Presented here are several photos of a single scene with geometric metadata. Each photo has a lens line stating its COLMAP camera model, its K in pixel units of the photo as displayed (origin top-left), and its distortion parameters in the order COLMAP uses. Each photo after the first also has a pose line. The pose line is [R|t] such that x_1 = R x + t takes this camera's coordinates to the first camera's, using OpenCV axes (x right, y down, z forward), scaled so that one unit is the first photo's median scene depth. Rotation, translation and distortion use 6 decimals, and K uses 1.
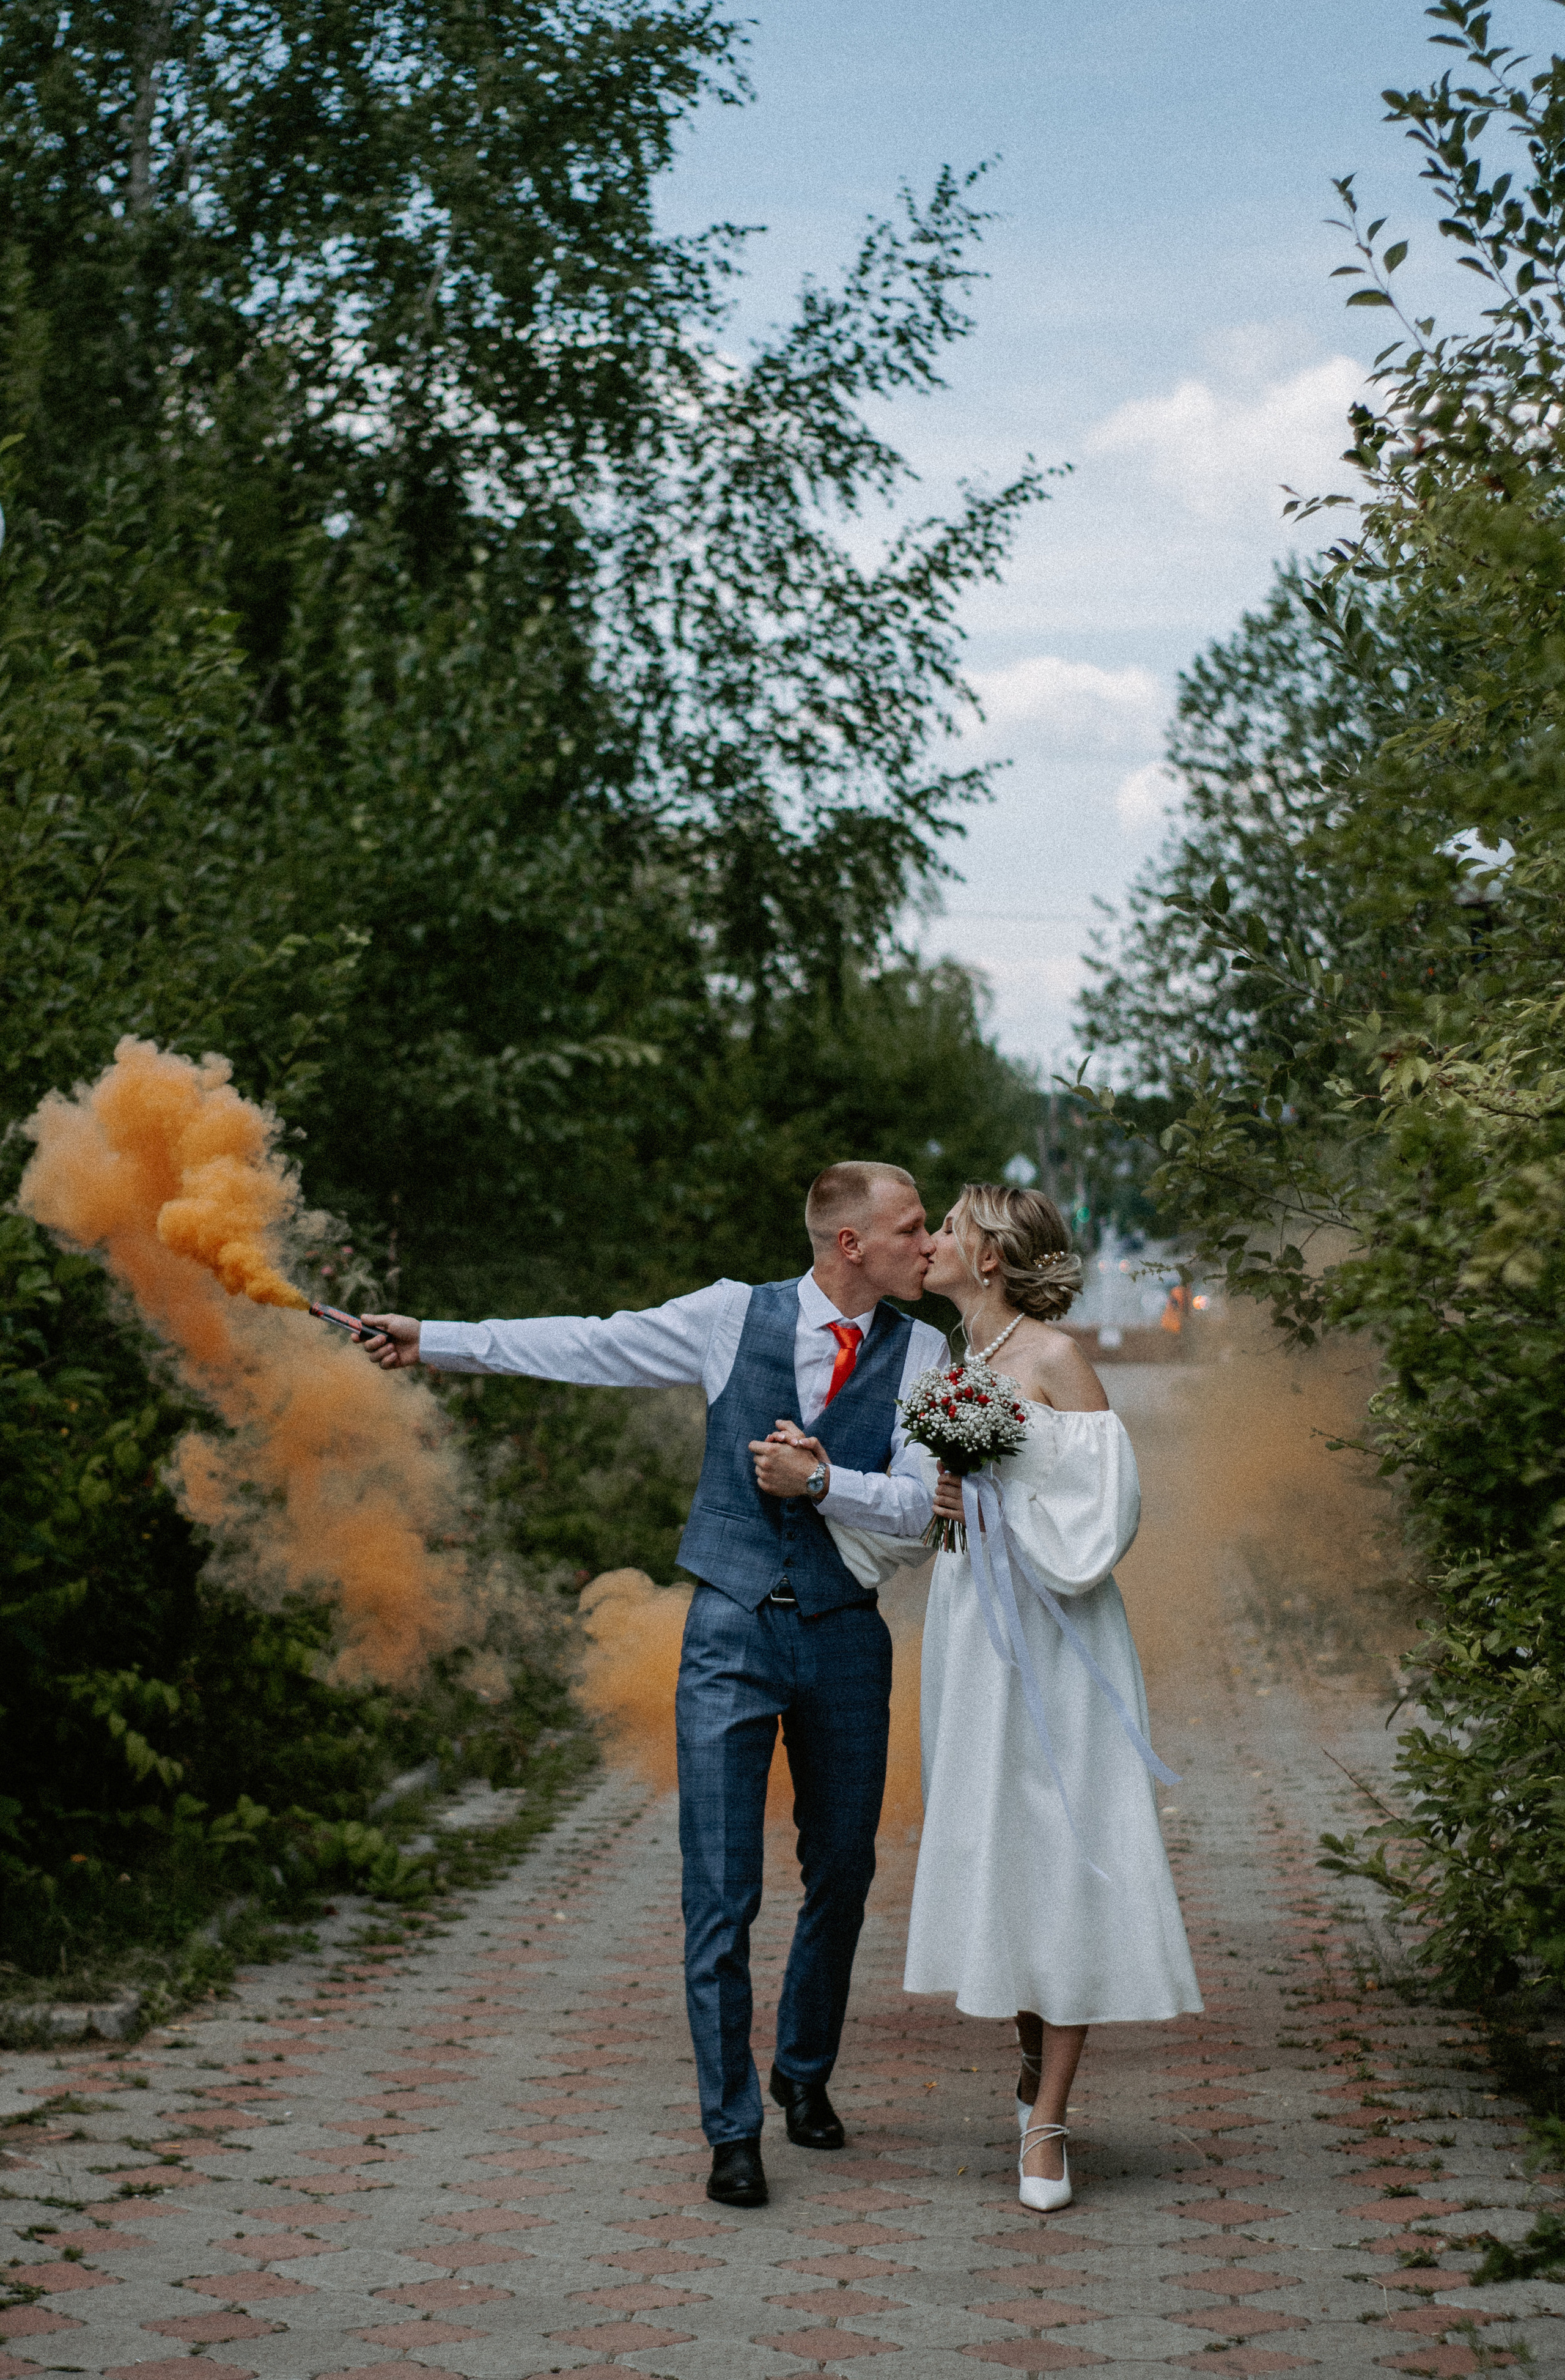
lens RADIAL K [[5155.9, 0, 782.5], [0, 5155.9, 1190.0], [0, 0, 1]] dist [-0.026298, -0.310888]
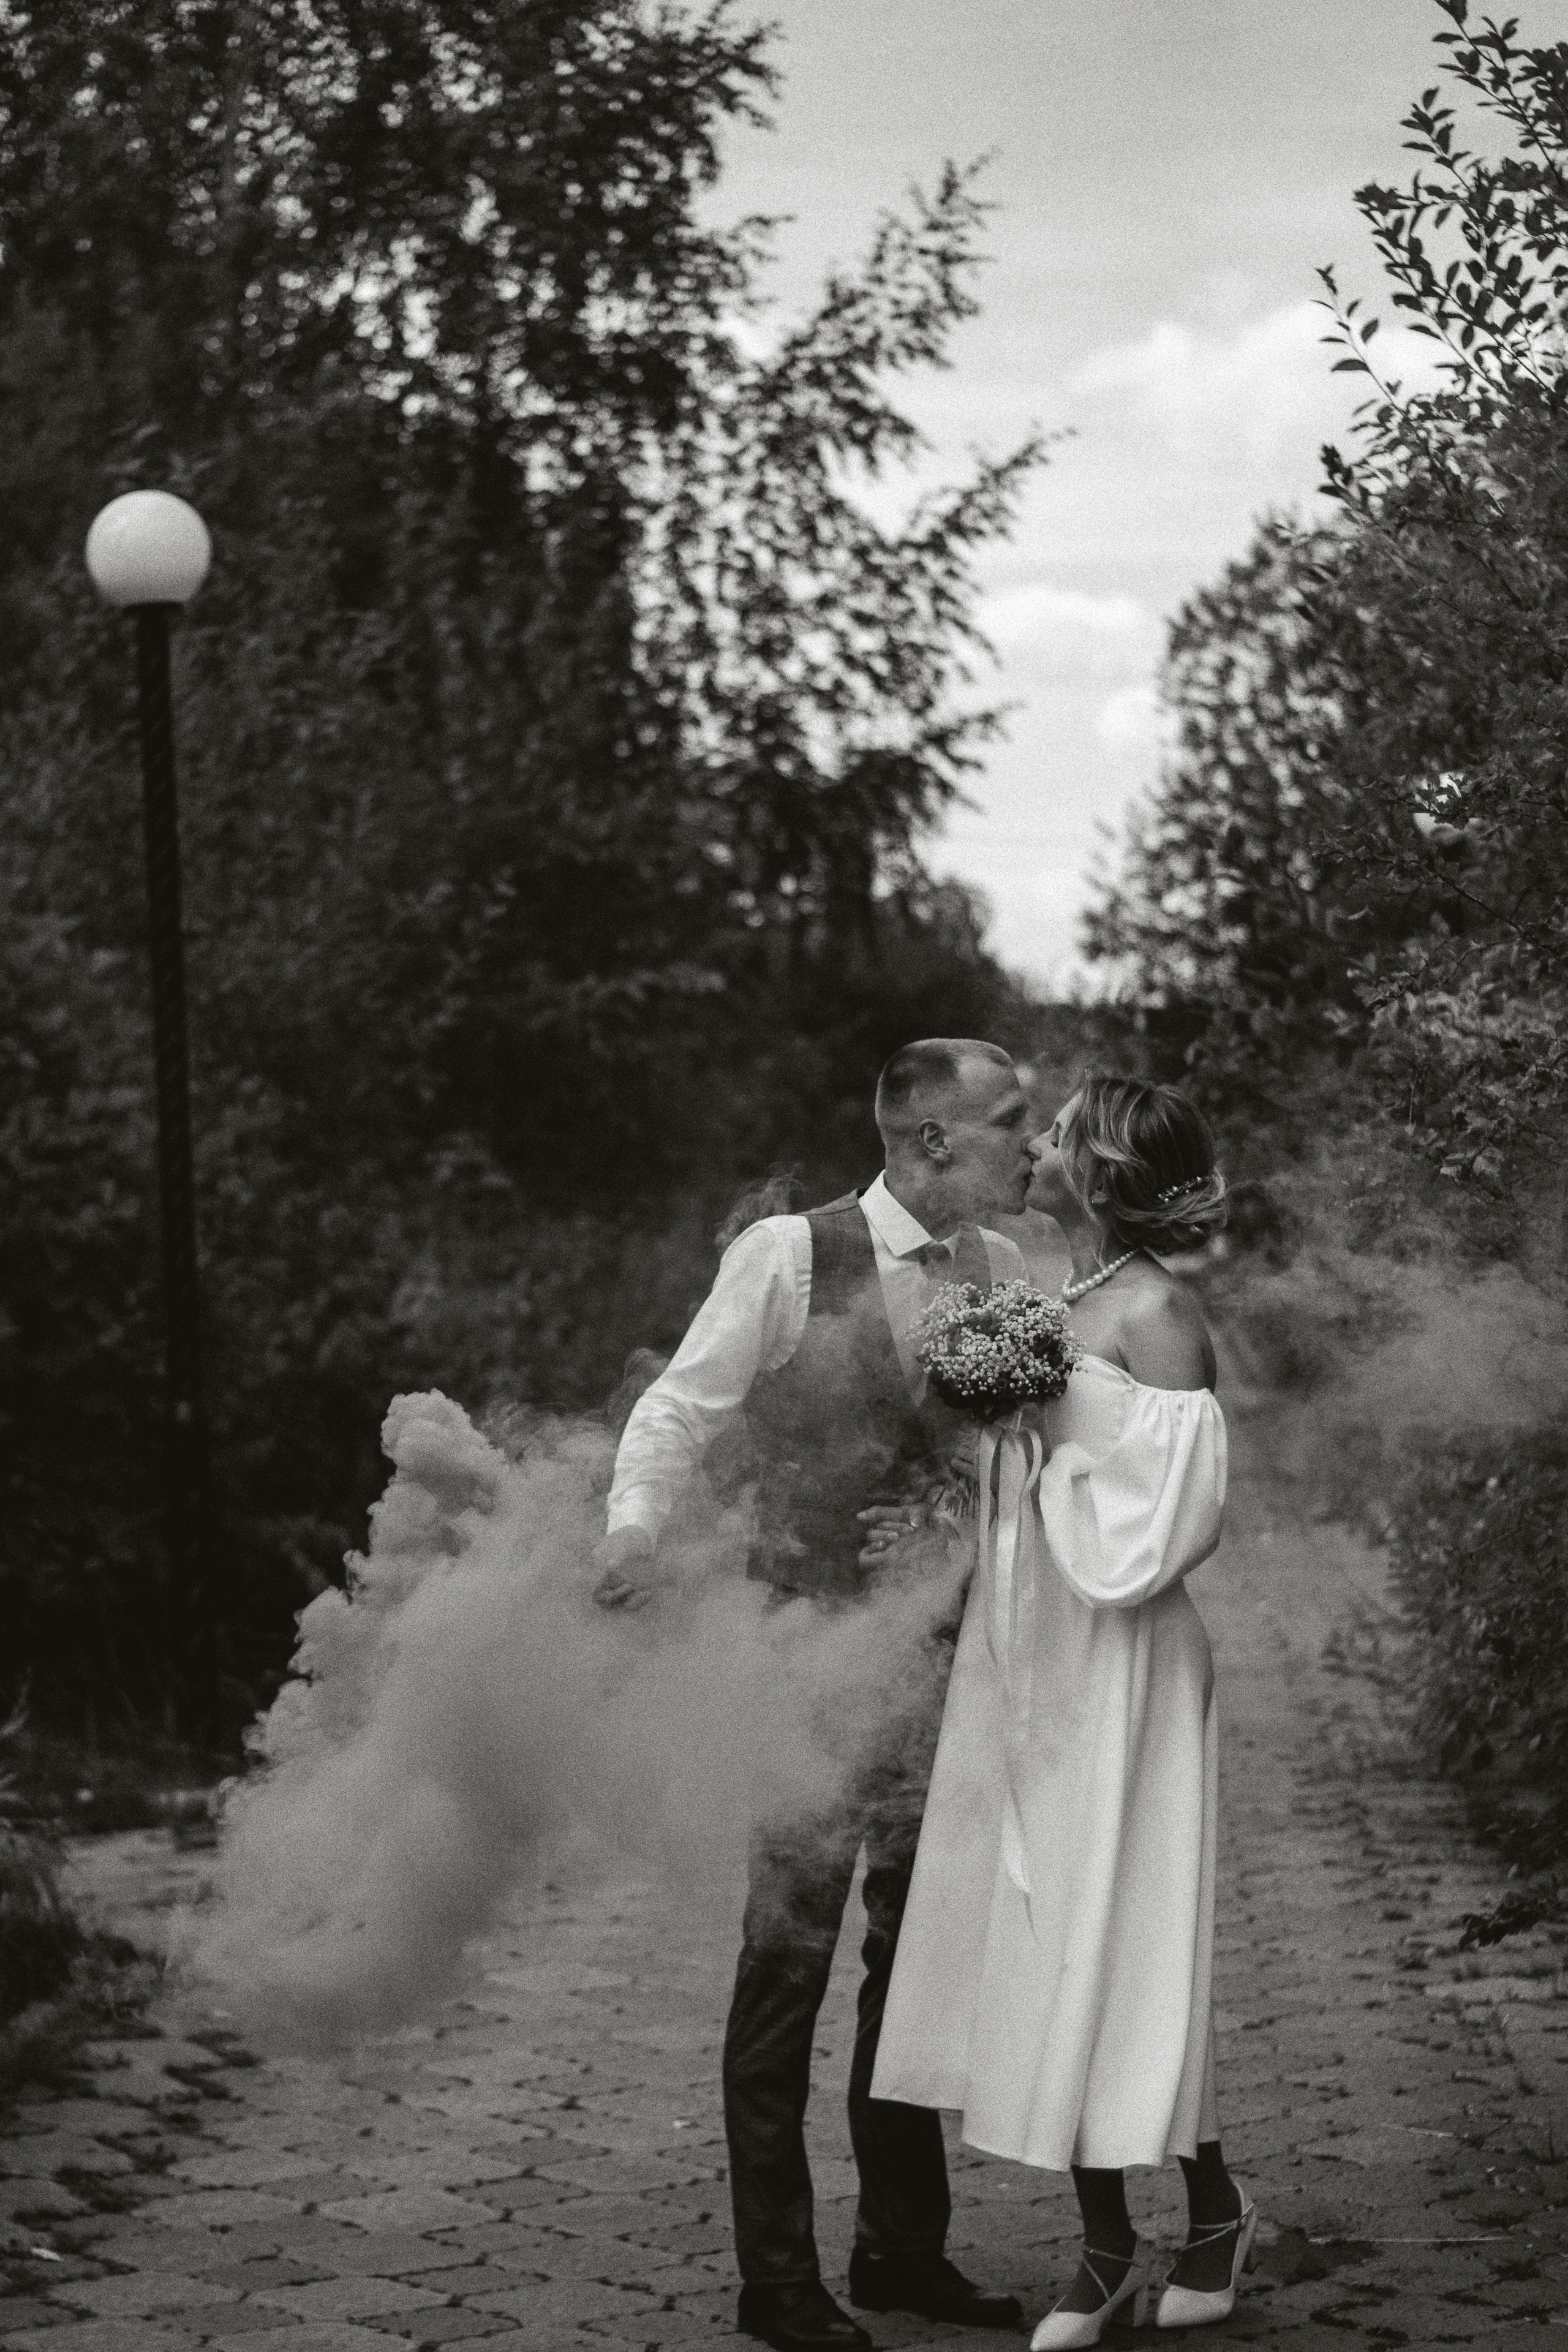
lens RADIAL K [[5002.6, 0, 784.0], [0, 5002.6, 1176.0], [0, 0, 1]] dist [-0.077035, 0.006216]
pose [[0.999934, -0.011372, 0.001524, -0.009803], [0.011345, 0.999795, 0.016778, -0.001176], [-0.001715, -0.016760, 0.999858, -0.071160]]
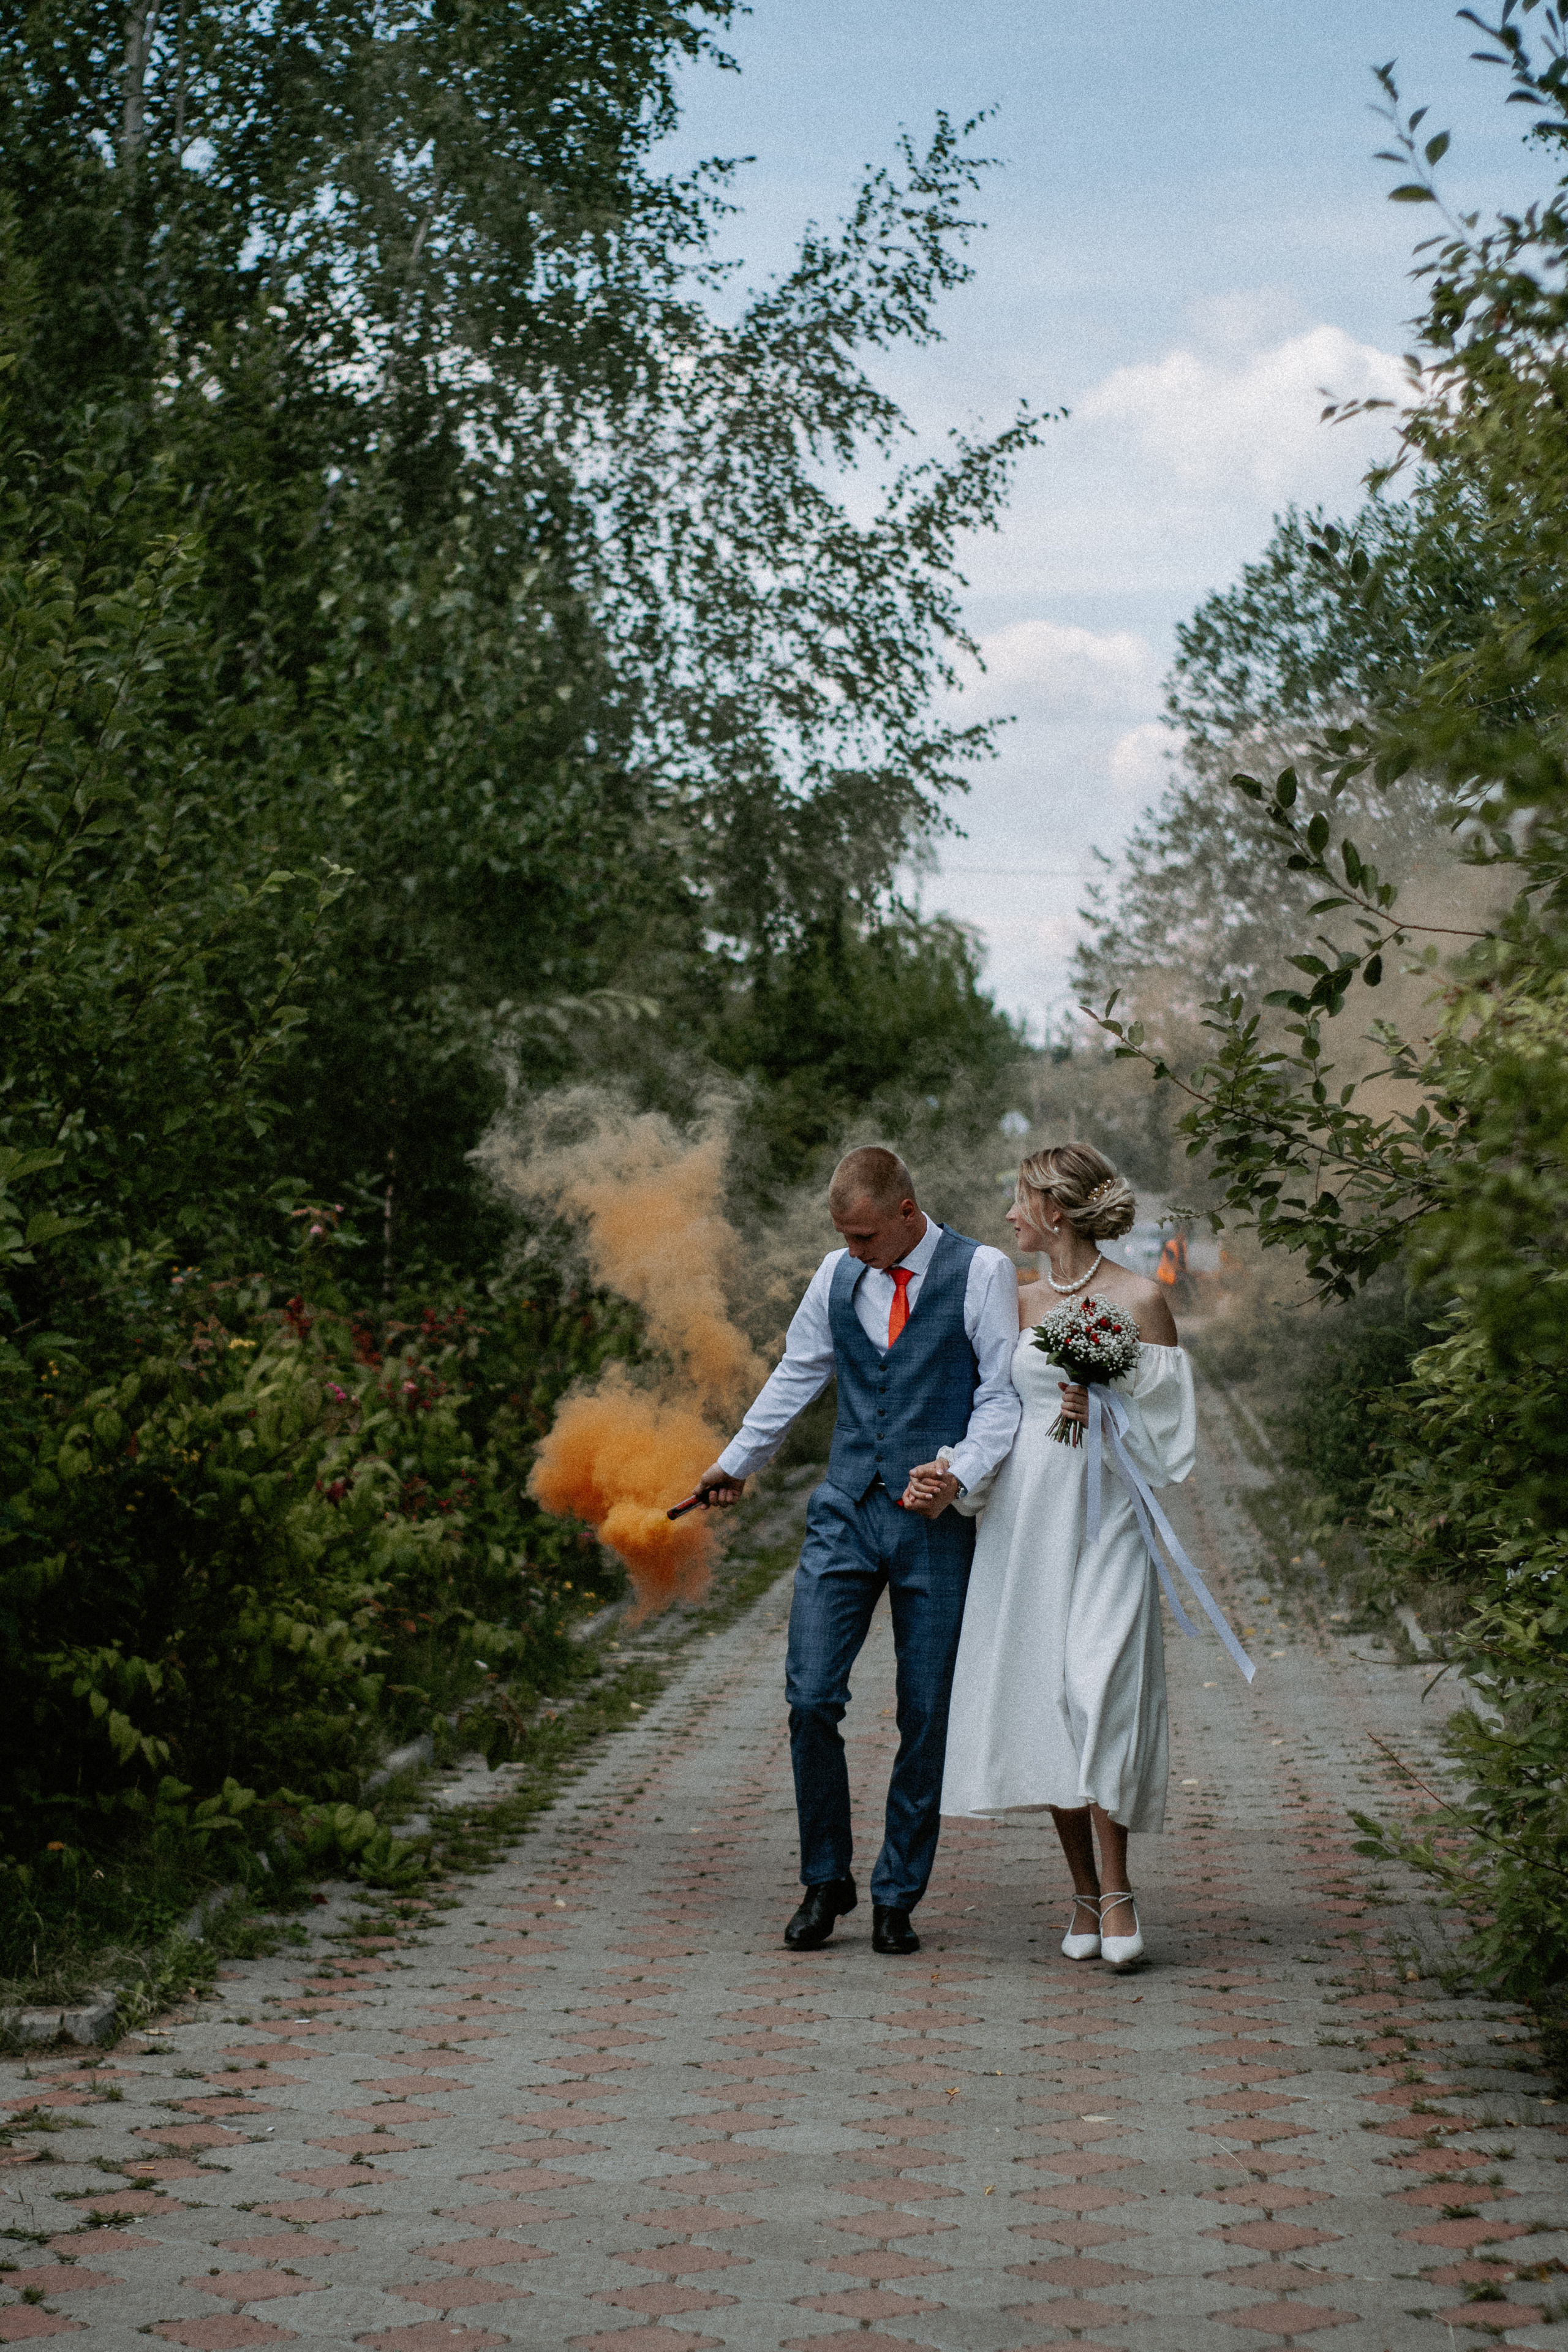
lens RADIAL K [[5002.6, 0, 784.0], [0, 5002.6, 1176.0], [0, 0, 1]] dist [-0.077035, 0.006216]
pose [[0.999990, -0.004306, 0.001184, -0.001091], [0.004299, 0.999973, 0.006006, 0.000226], [-0.001209, -0.006001, 0.999981, 0.037545]]
